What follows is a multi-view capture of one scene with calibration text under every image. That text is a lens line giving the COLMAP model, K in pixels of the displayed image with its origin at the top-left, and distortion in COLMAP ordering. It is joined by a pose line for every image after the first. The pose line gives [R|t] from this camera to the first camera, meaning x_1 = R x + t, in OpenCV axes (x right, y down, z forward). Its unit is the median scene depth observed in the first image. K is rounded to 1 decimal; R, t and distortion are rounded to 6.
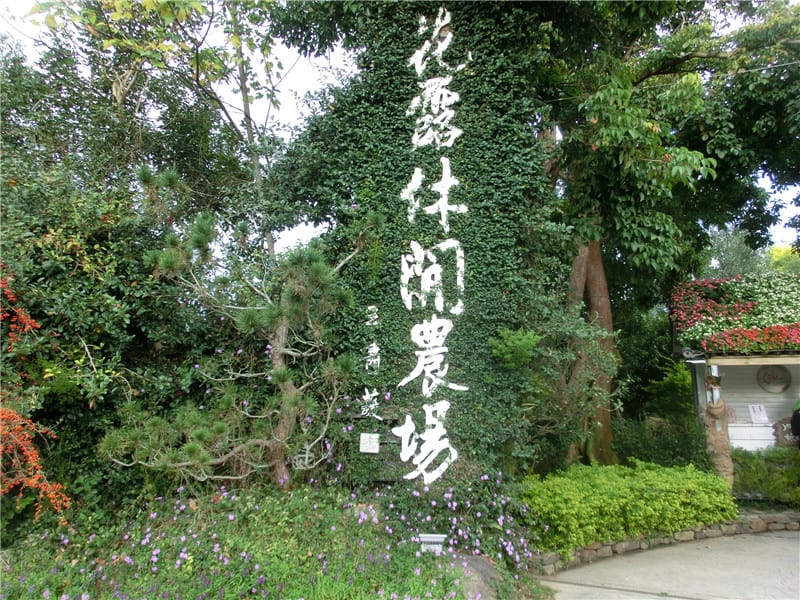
lens RADIAL K [[555.7, 0, 398.7], [0, 555.7, 302.5], [0, 0, 1]] dist [-0.012636, 0.015449]
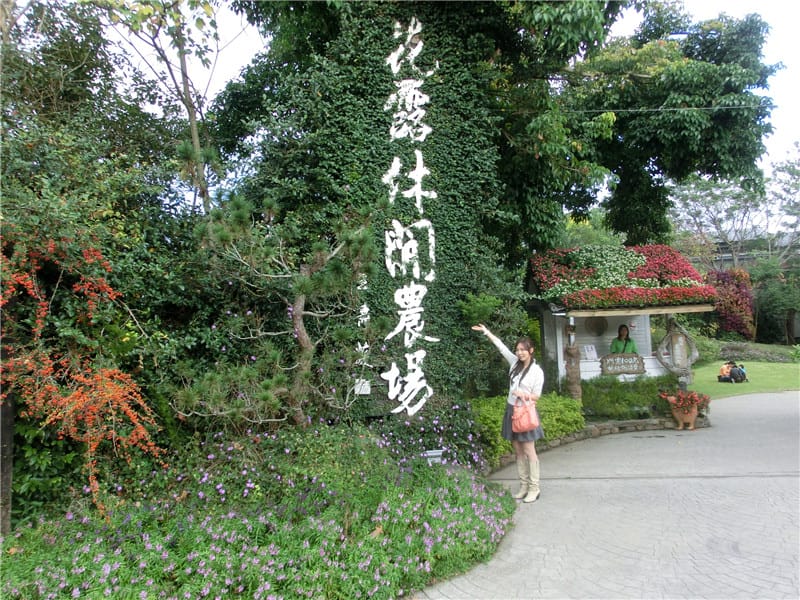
lens RADIAL K [[555.7, 0, 401.2], [0, 555.7, 299.8], [0, 0, 1]] dist [-0.012636, 0.015449]
pose [[0.943396, -0.003369, 0.331651, -0.355243], [-0.025365, 0.996287, 0.082272, -0.036633], [-0.330697, -0.086027, 0.939808, -0.147814]]
